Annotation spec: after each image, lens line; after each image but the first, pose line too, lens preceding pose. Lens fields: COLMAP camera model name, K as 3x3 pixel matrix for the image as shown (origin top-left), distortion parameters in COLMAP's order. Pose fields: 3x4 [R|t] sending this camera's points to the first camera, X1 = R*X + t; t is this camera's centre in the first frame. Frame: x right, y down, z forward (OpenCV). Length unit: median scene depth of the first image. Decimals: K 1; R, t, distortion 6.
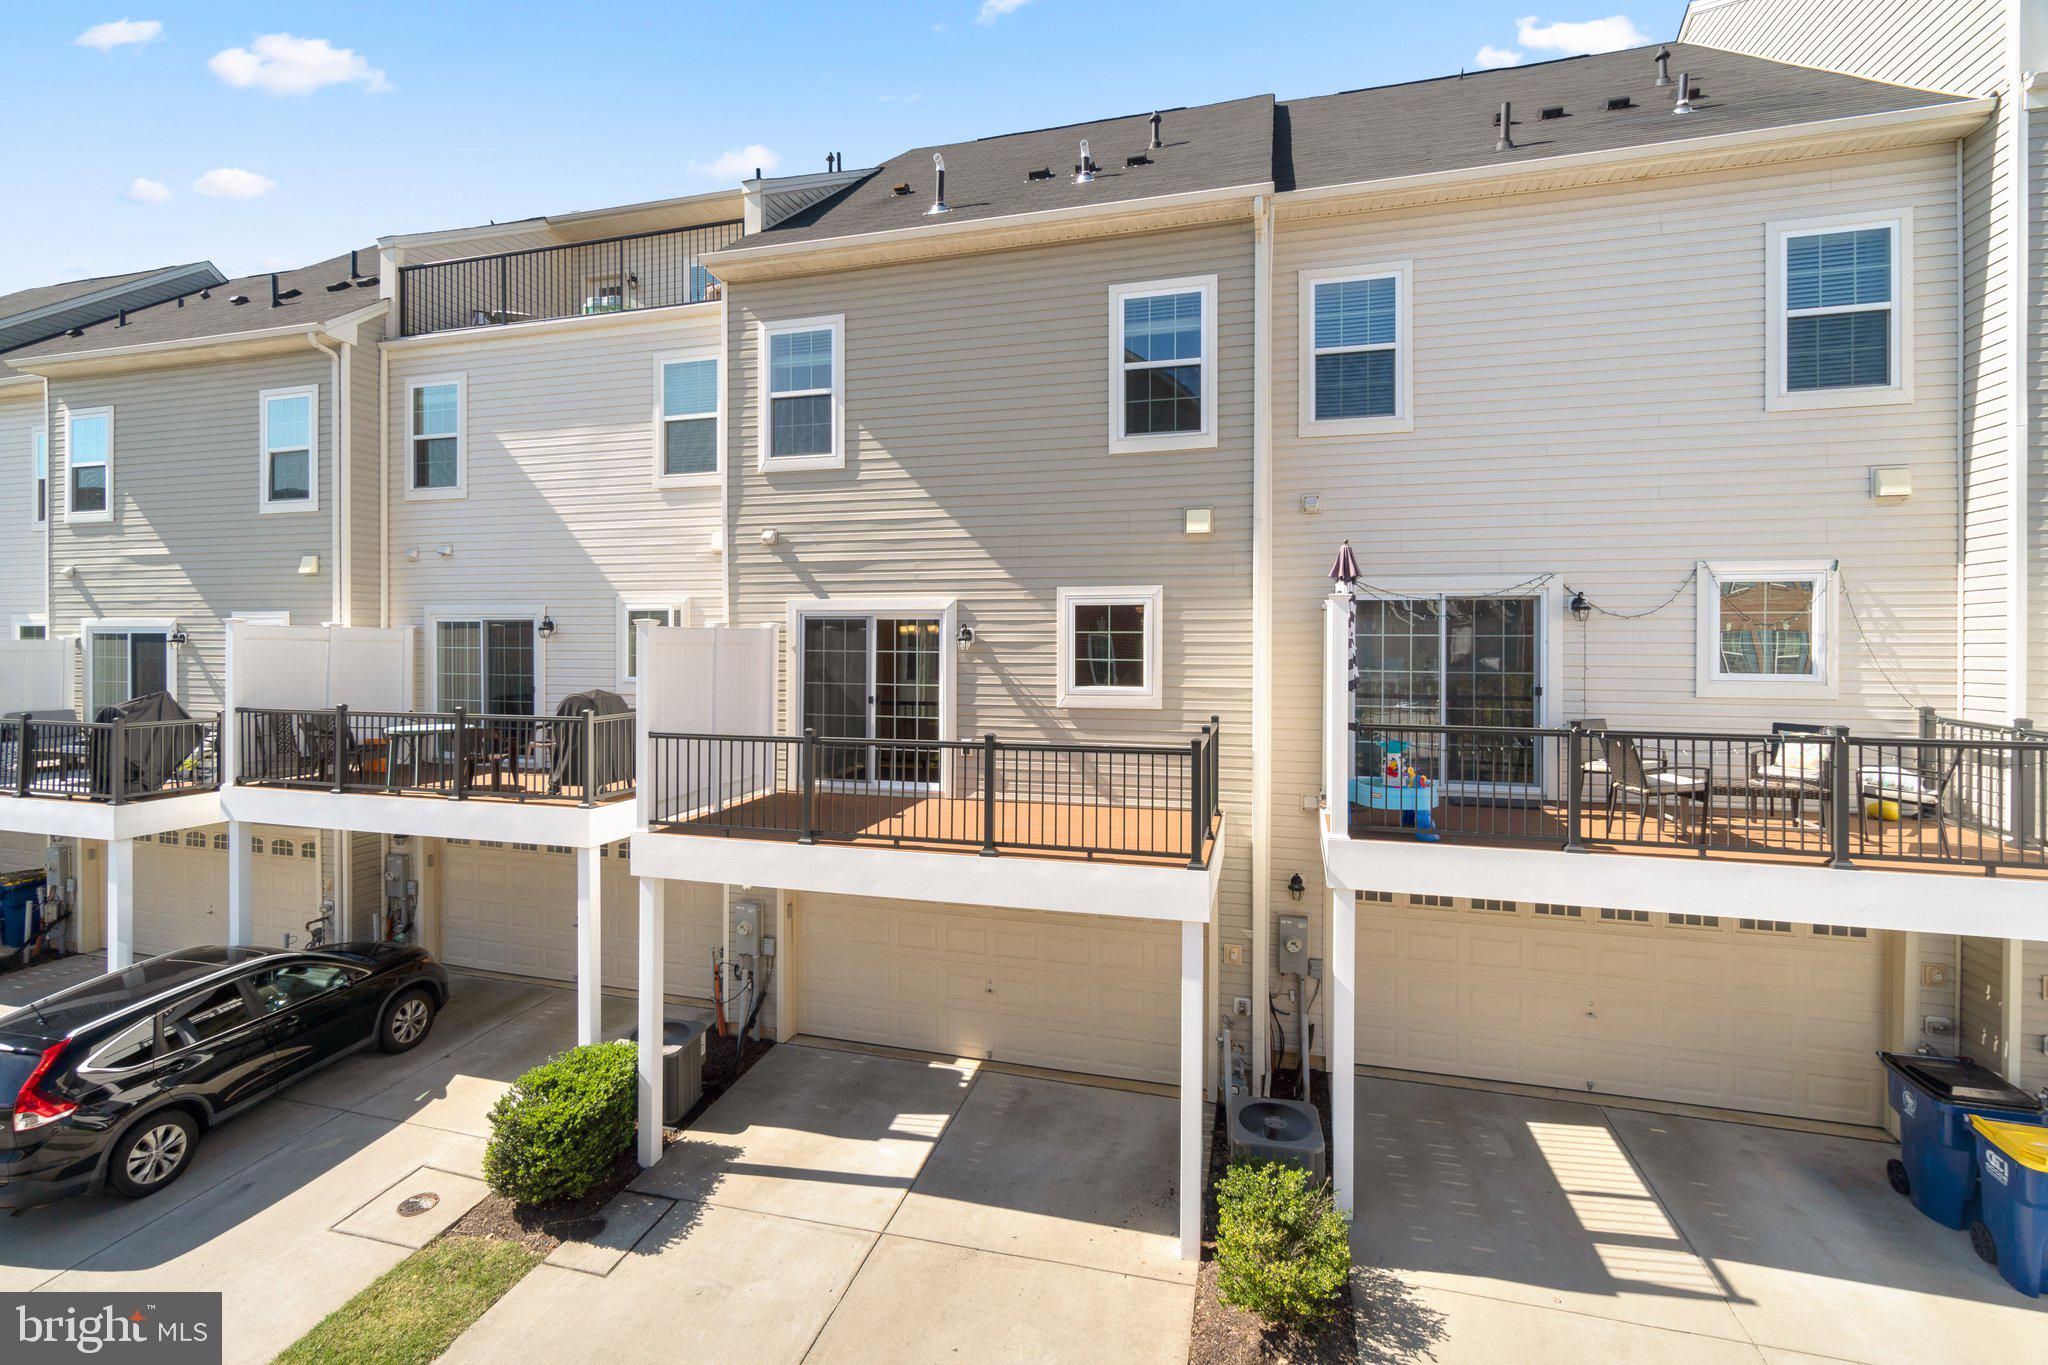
lens RADIAL K [[886.3, 0, 922.2], [0, 886.3, 643.3], [0, 0, 1]] dist [-0.006430, 0.002416]
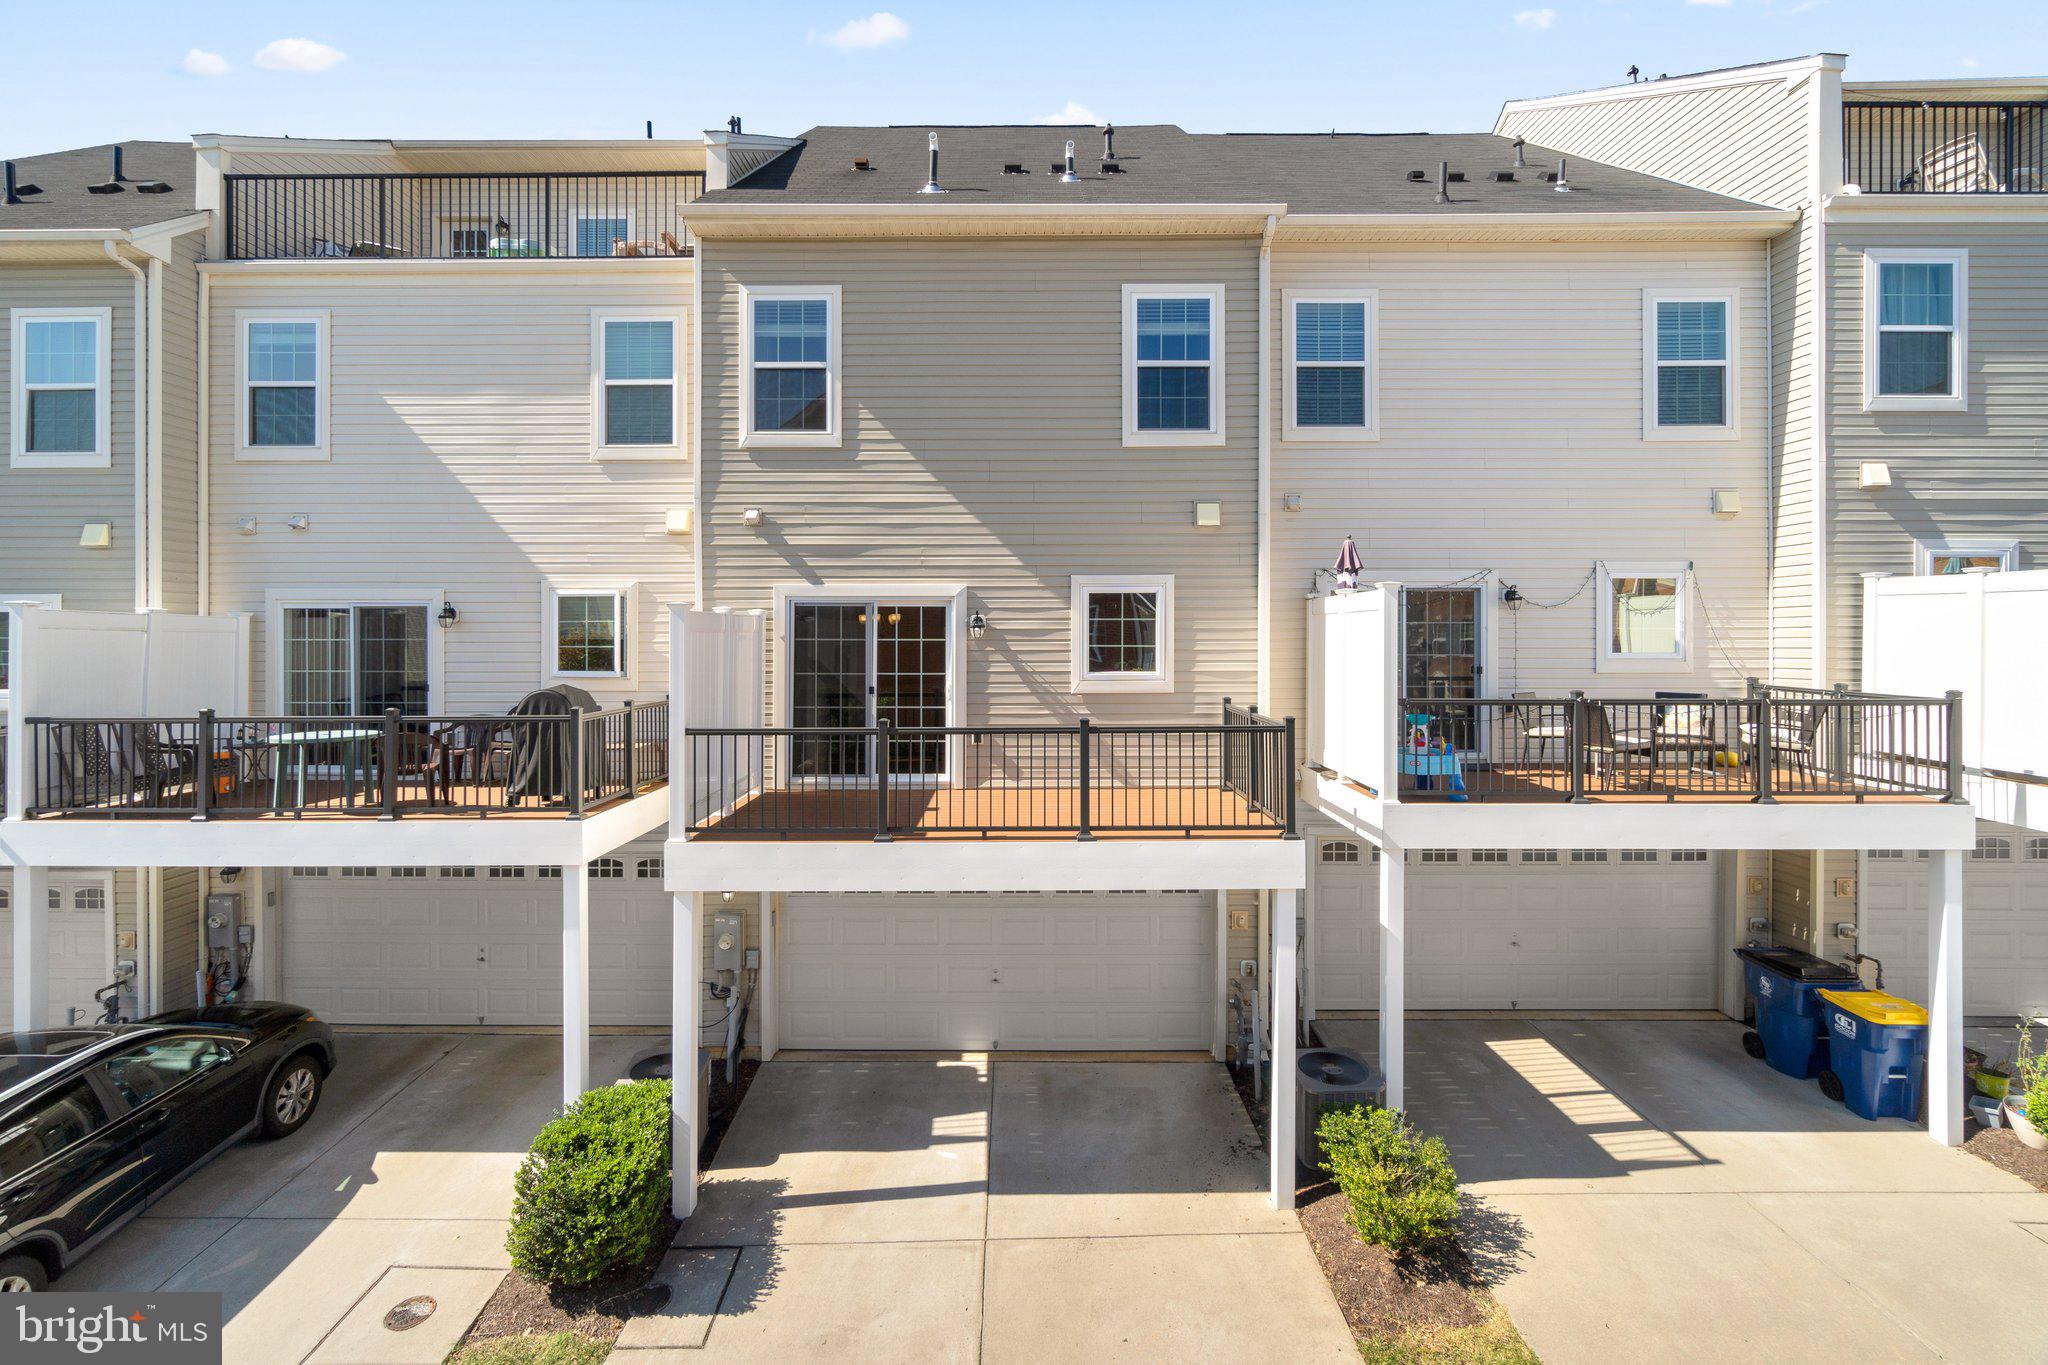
lens RADIAL K [[886.3, 0, 934.0], [0, 886.3, 631.6], [0, 0, 1]] dist [-0.006430, 0.002416]
pose [[0.963191, -0.002023, 0.268810, -0.285385], [0.003949, 0.999970, -0.006624, 0.007997], [-0.268789, 0.007442, 0.963170, 0.065698]]
